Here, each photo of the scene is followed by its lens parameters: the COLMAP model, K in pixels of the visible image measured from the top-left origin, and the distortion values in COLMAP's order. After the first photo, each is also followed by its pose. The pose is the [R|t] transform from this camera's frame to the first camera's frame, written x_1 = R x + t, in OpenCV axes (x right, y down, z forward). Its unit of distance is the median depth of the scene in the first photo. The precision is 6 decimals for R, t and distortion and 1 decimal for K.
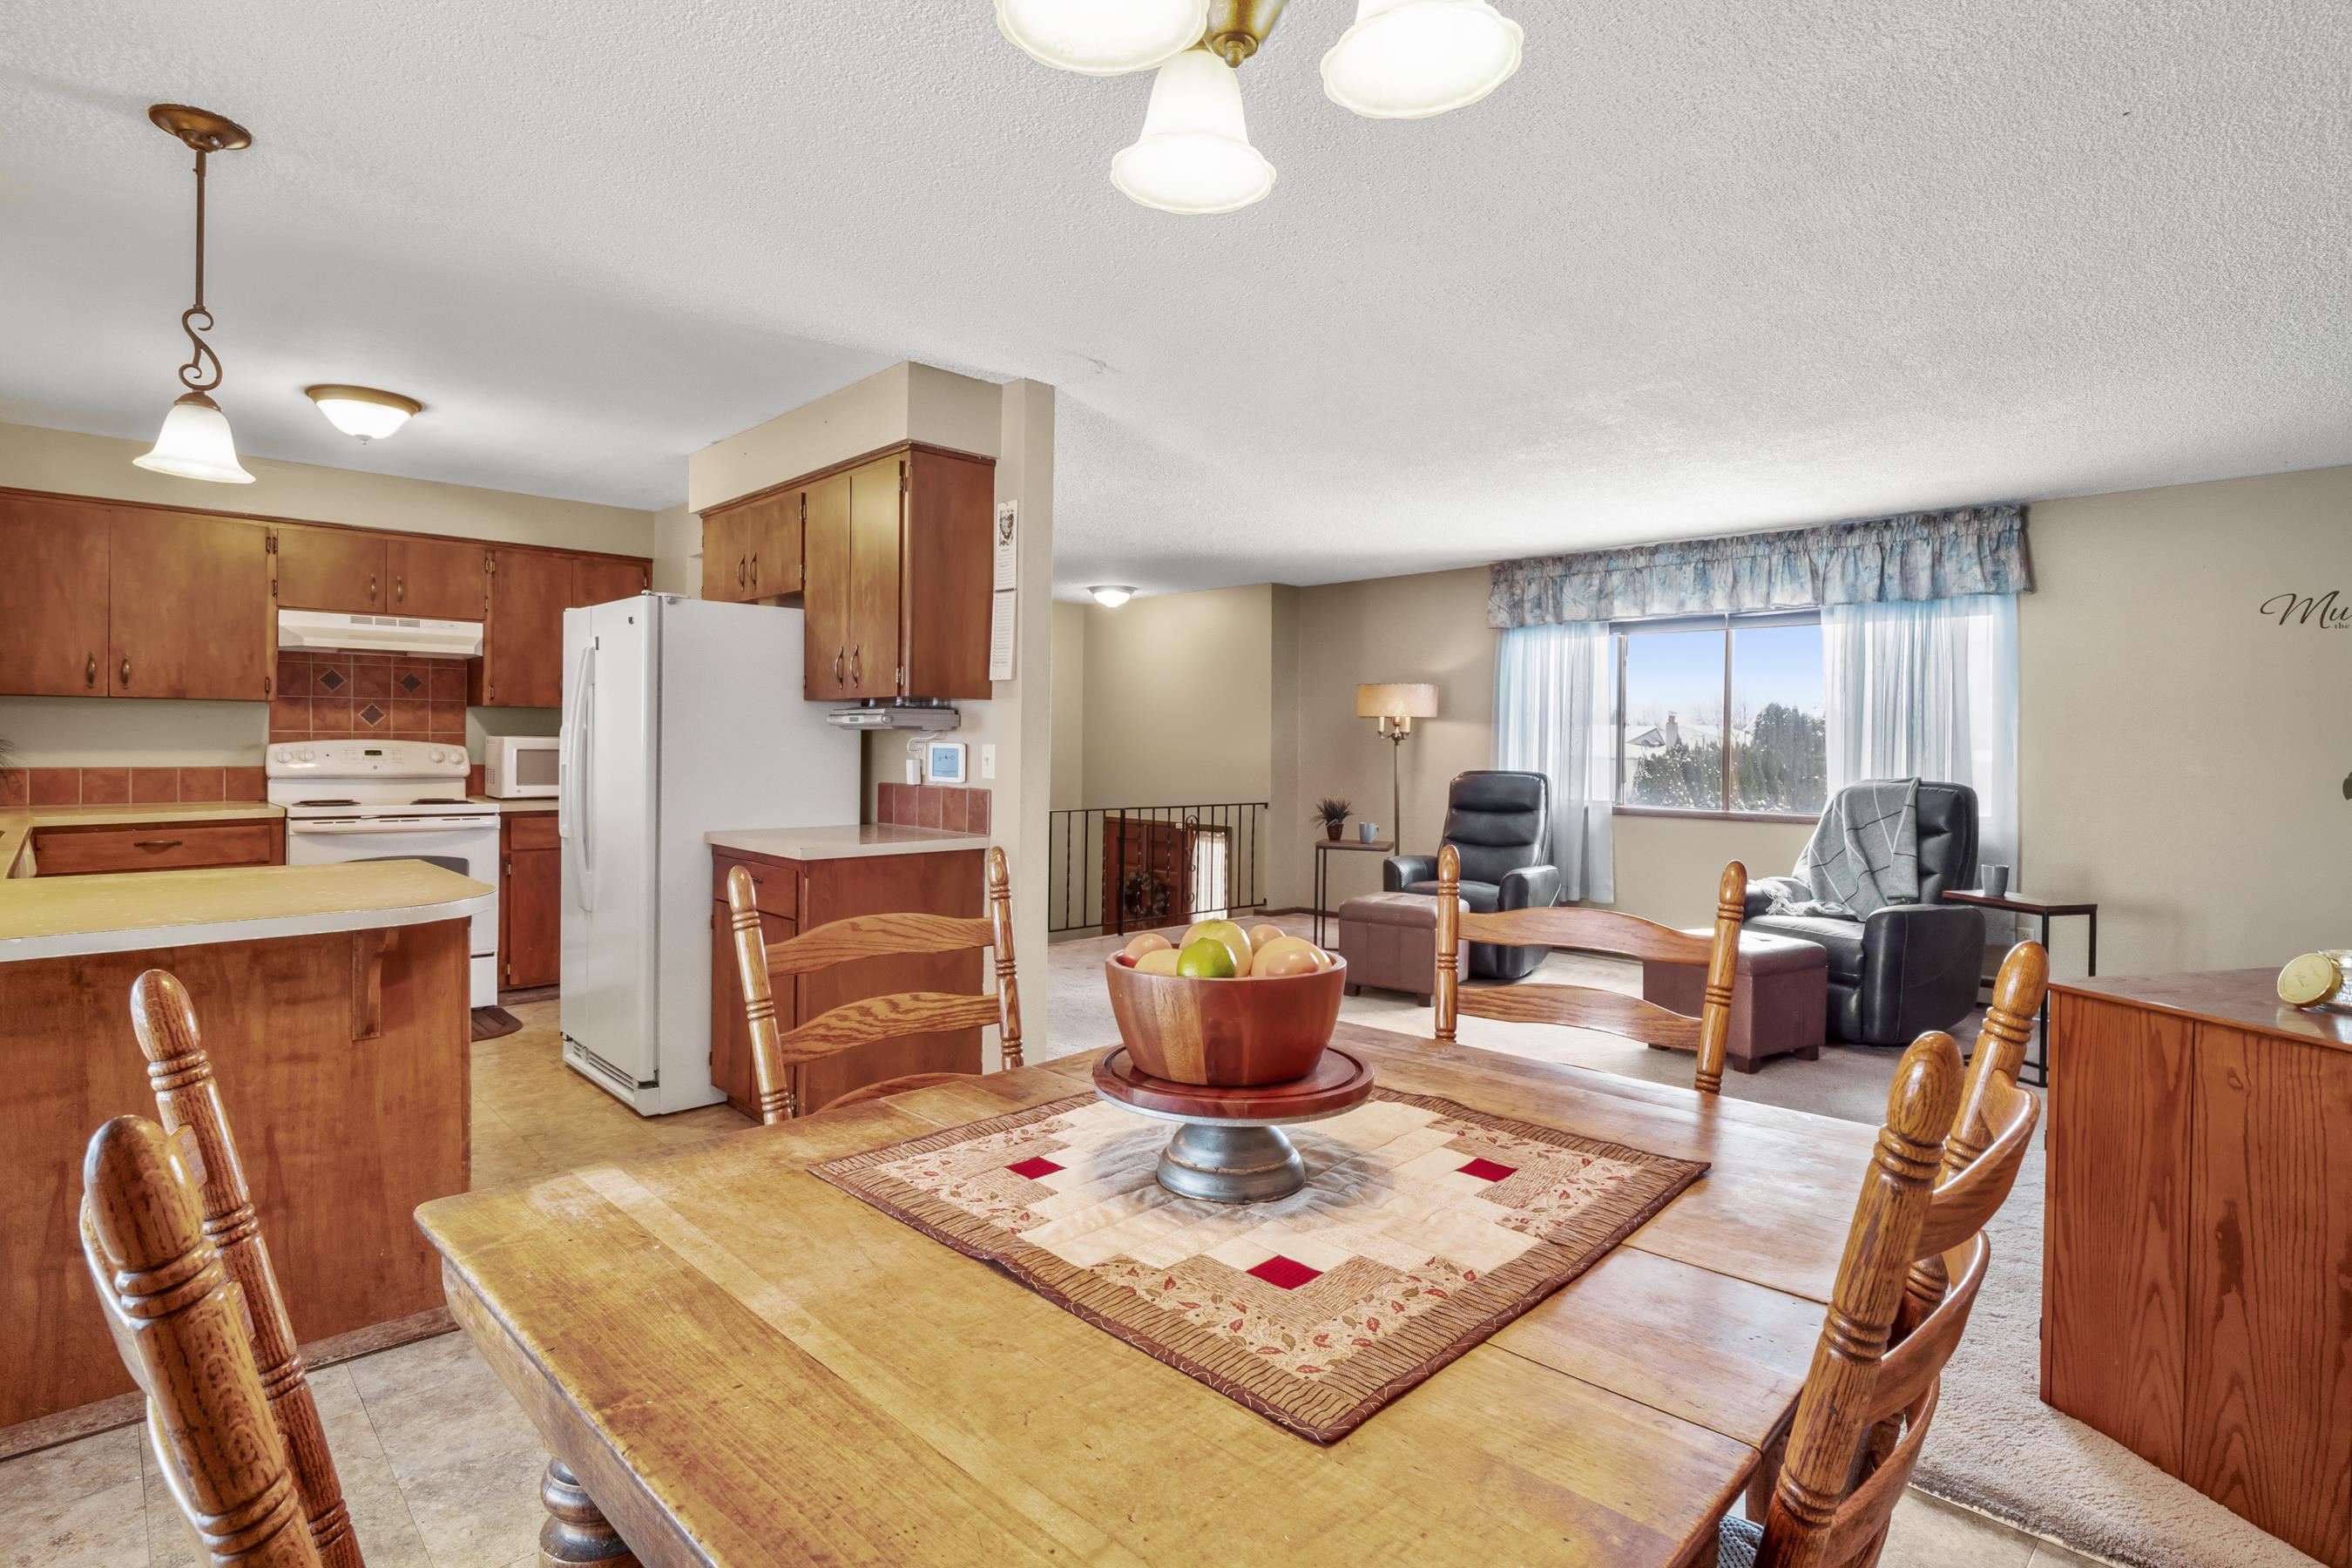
lens RADIAL K [[1154.6, 0, 1157.7], [0, 1154.6, 756.7], [0, 0, 1]] dist [-0.003137, -0.007431]
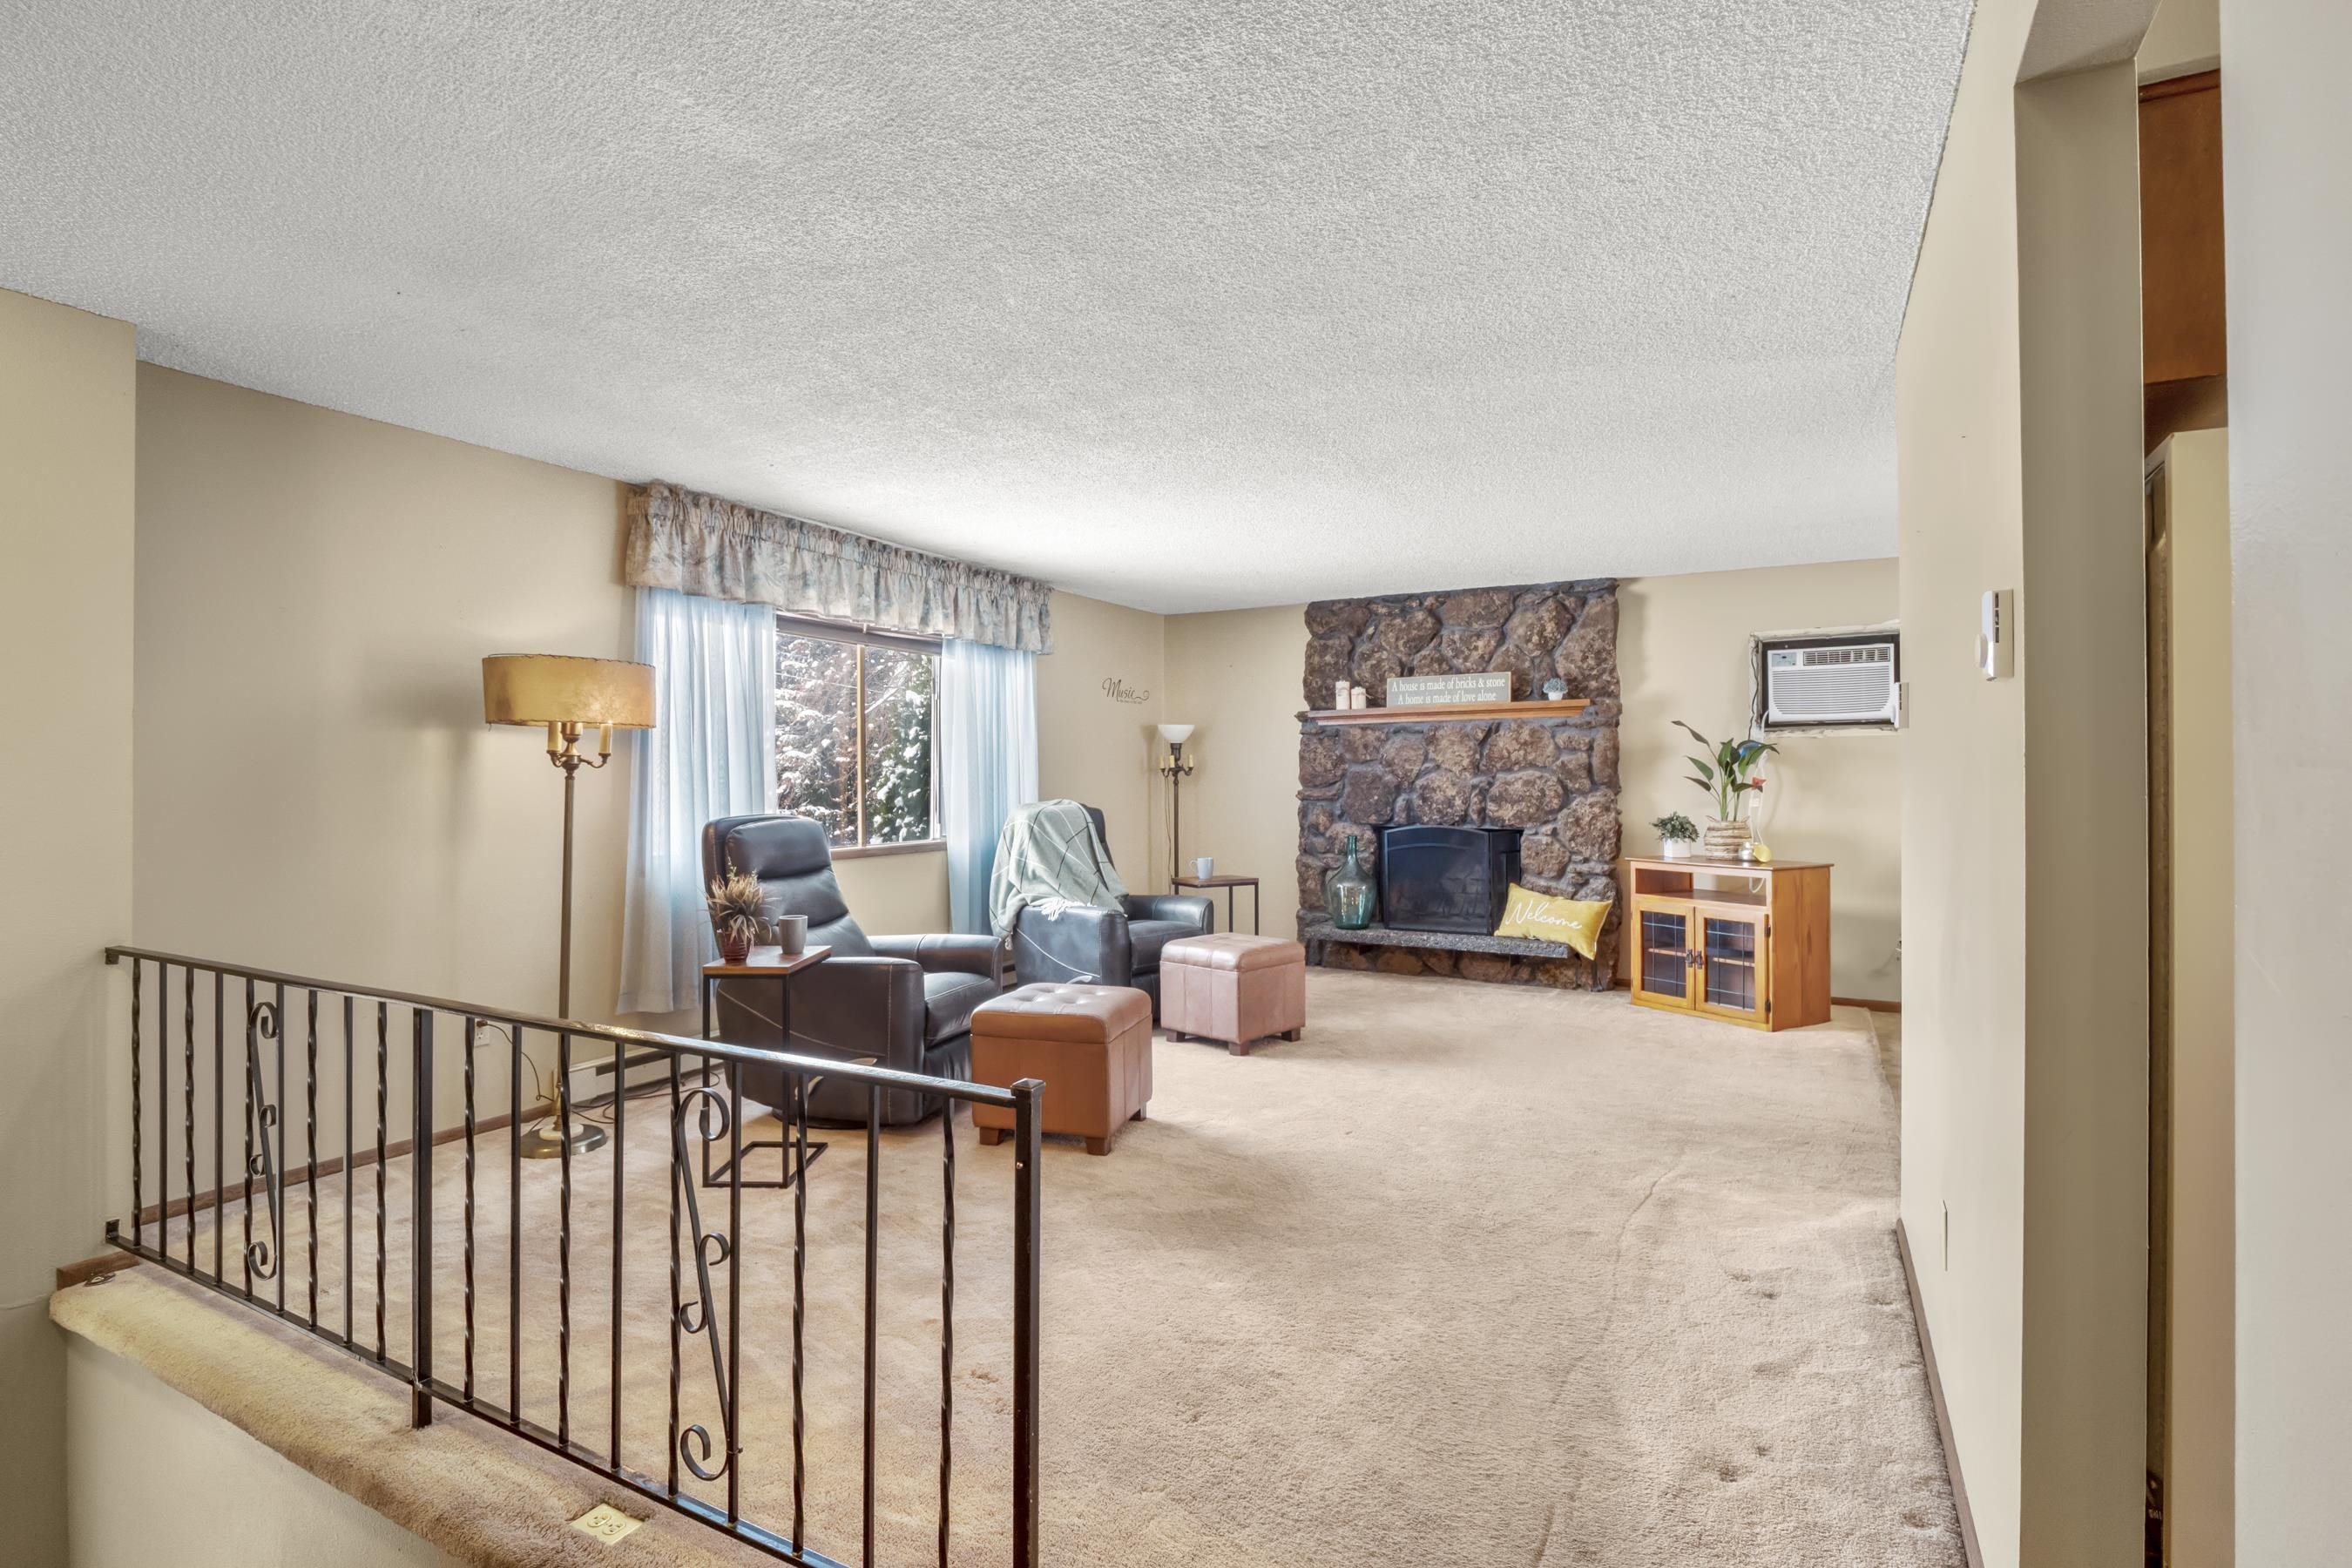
lens RADIAL K [[1154.6, 0, 1149.2], [0, 1154.6, 770.8], [0, 0, 1]] dist [-0.003137, -0.007431]
pose [[-0.294053, -0.005243, 0.955775, -0.438500], [0.007708, 0.999939, 0.007857, -0.017679], [-0.955758, 0.009678, -0.293995, 1.063767]]
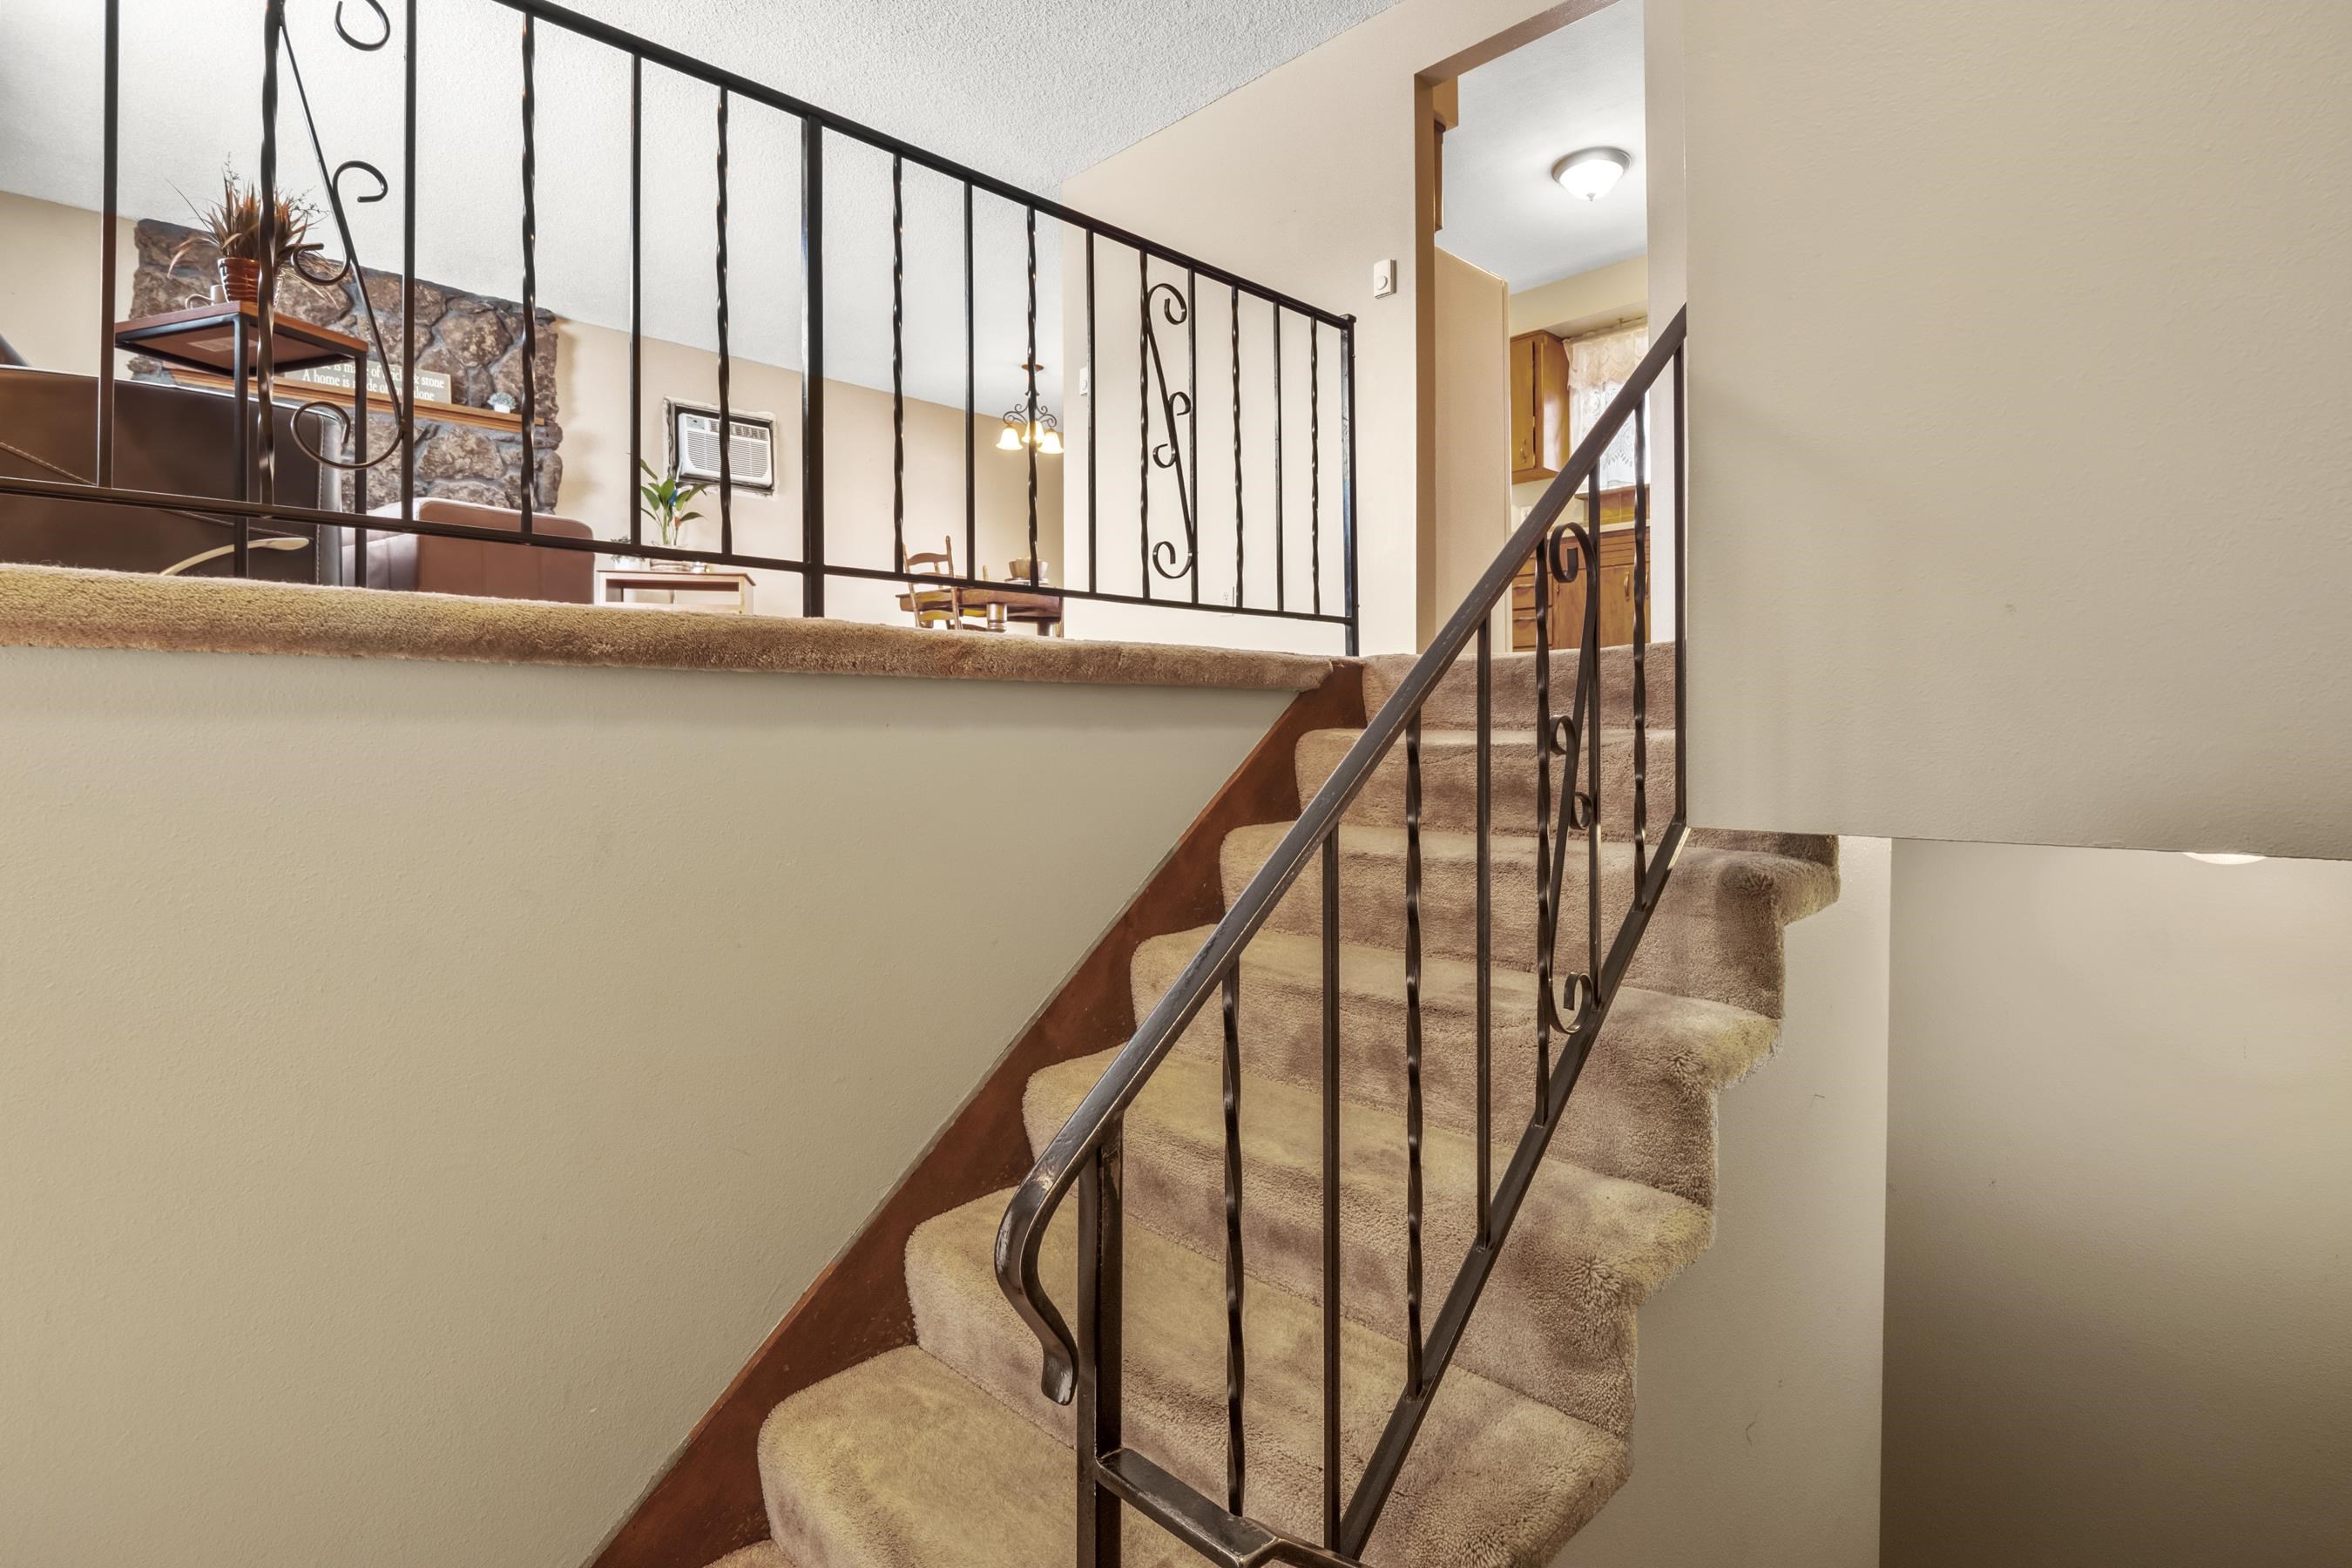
lens RADIAL K [[1154.6, 0, 1180.8], [0, 1154.6, 727.7], [0, 0, 1]] dist [-0.003137, -0.007431]
pose [[-0.999791, -0.008856, -0.018413, -0.133001], [-0.008984, 0.999936, 0.006883, 0.203507], [0.018351, 0.007047, -0.999807, 1.461043]]
